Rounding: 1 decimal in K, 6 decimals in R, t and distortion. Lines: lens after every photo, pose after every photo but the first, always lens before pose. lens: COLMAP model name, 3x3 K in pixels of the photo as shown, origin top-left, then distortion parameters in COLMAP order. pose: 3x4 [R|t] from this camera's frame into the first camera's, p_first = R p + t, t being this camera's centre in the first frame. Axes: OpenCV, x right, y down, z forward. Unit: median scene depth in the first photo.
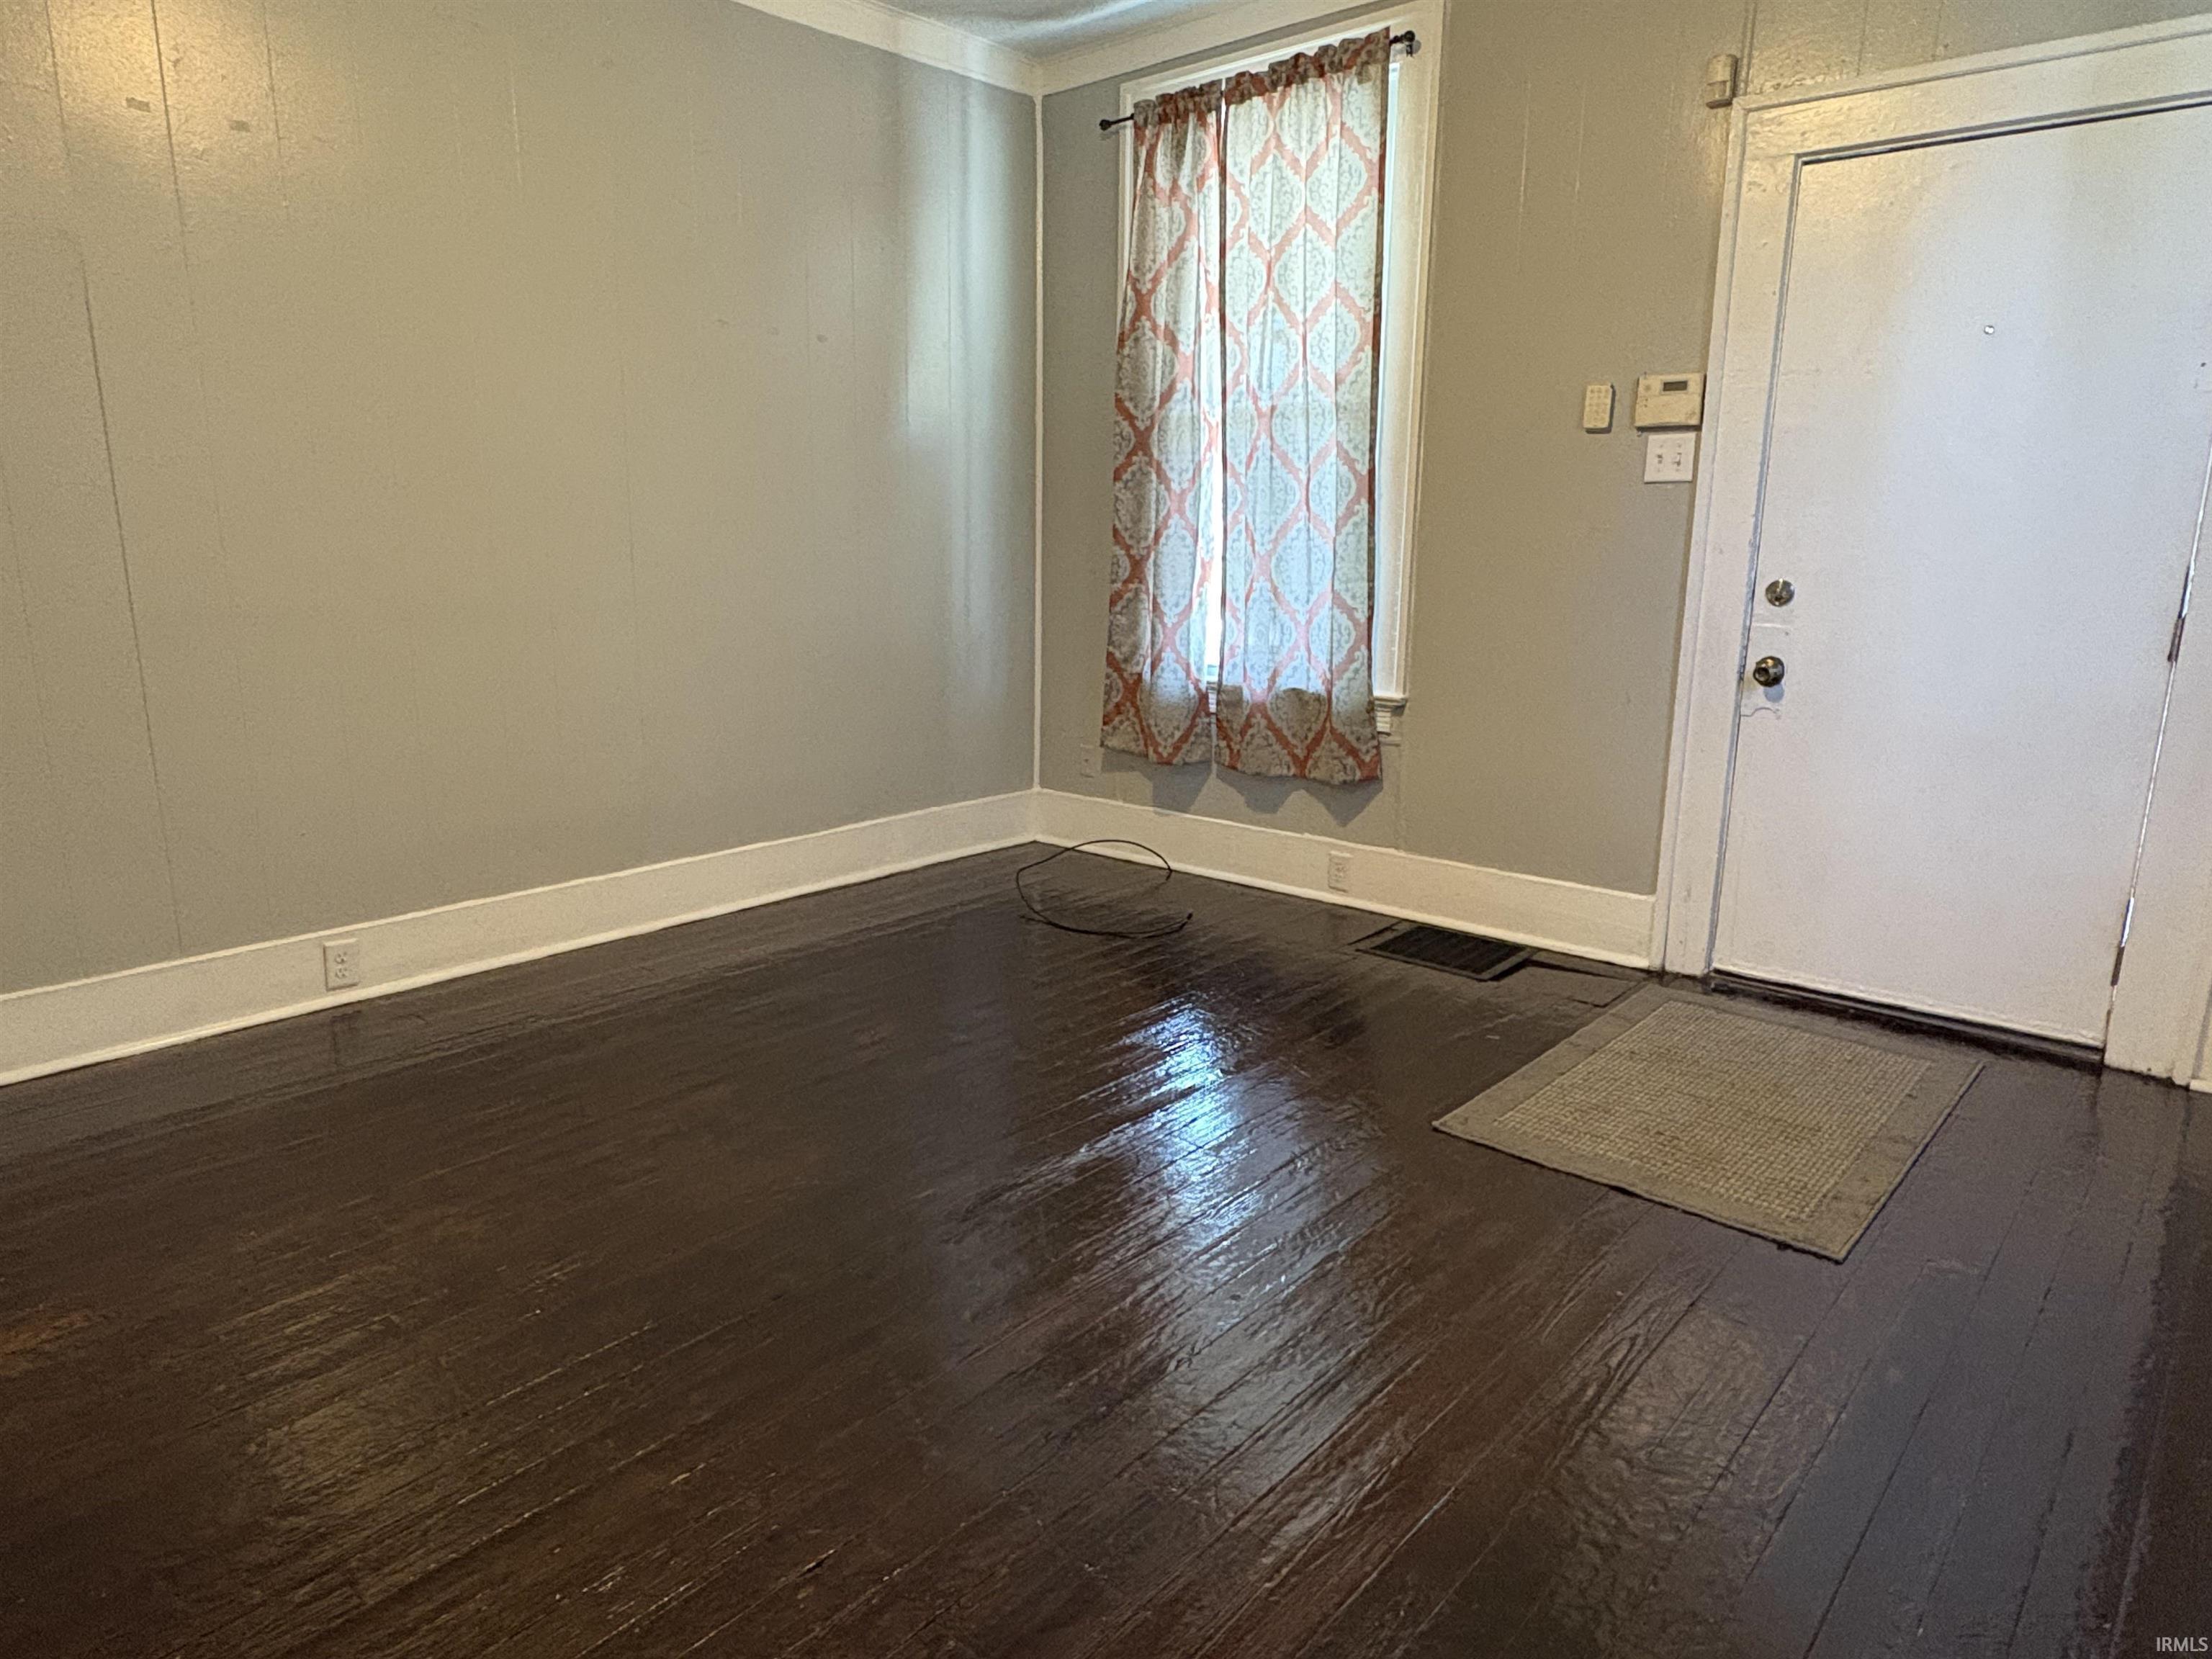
lens RADIAL K [[1371.2, 0, 1102.0], [0, 1371.2, 827.6], [0, 0, 1]] dist [-0.000430, 0.000391]
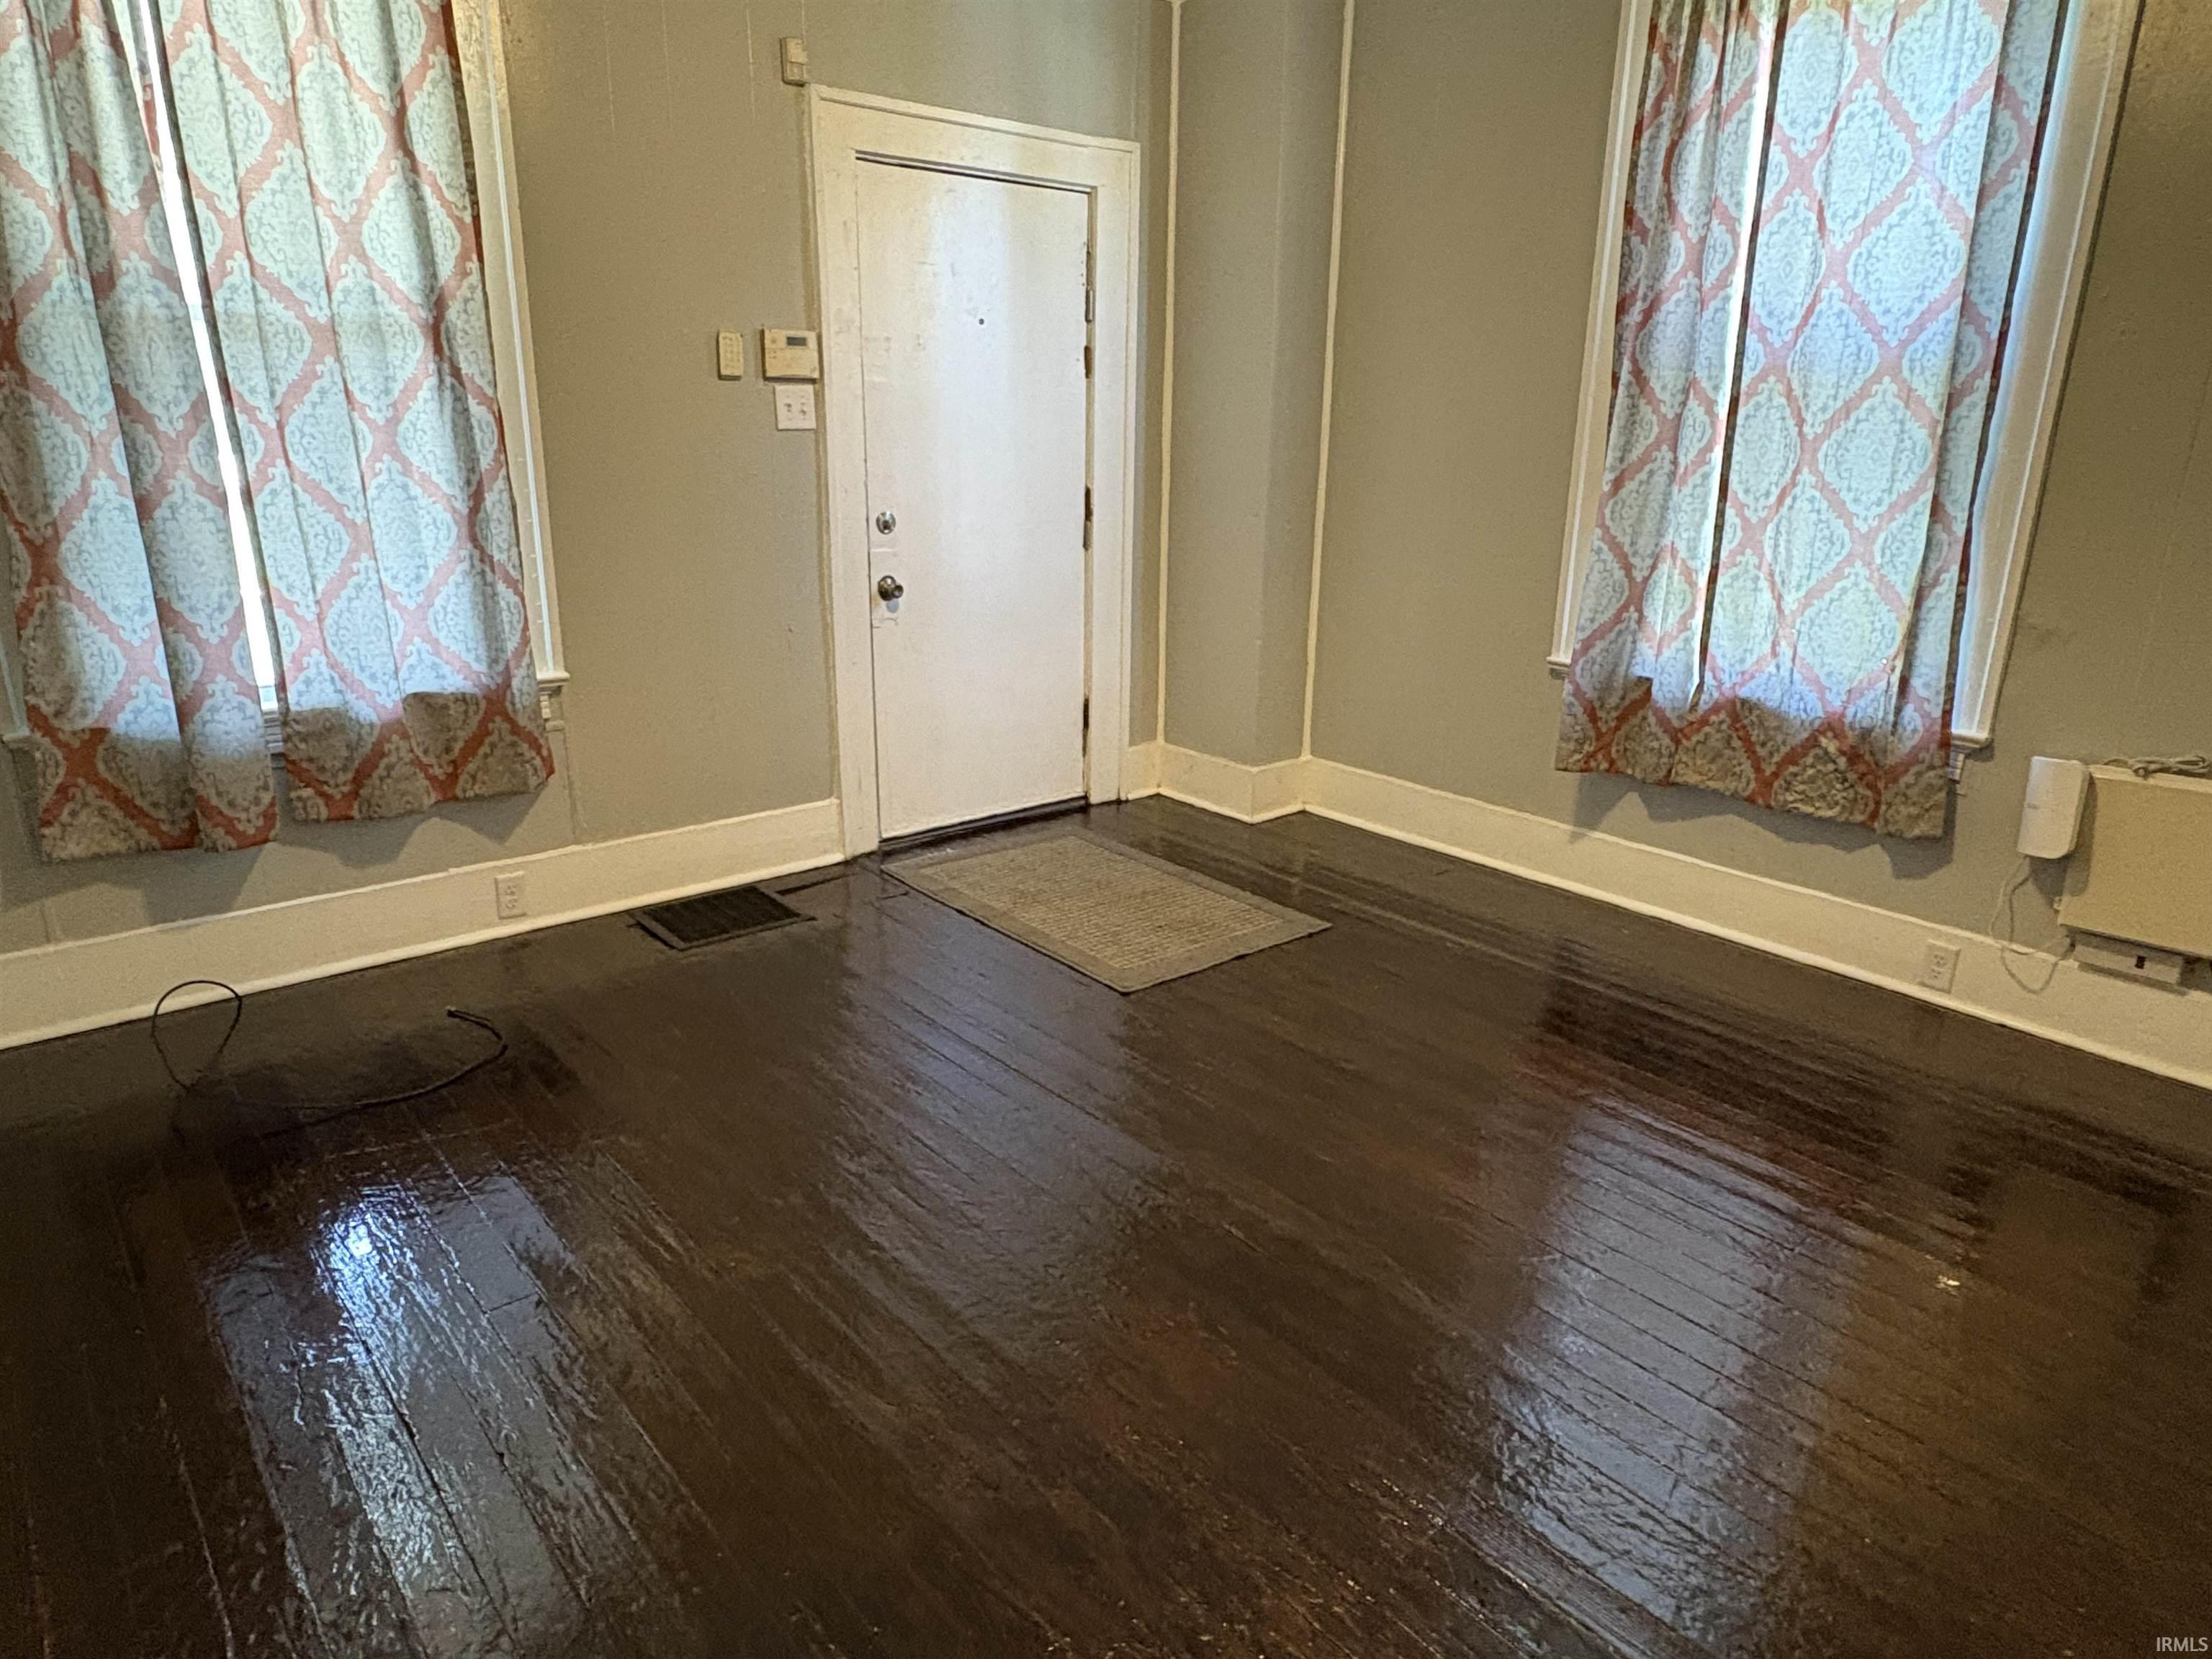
lens RADIAL K [[1371.2, 0, 1103.1], [0, 1371.2, 822.9], [0, 0, 1]] dist [-0.000430, 0.000391]
pose [[0.139328, -0.293938, 0.945615, -0.629973], [0.196019, 0.944220, 0.264623, -0.182199], [-0.970652, 0.148489, 0.189174, 0.555464]]
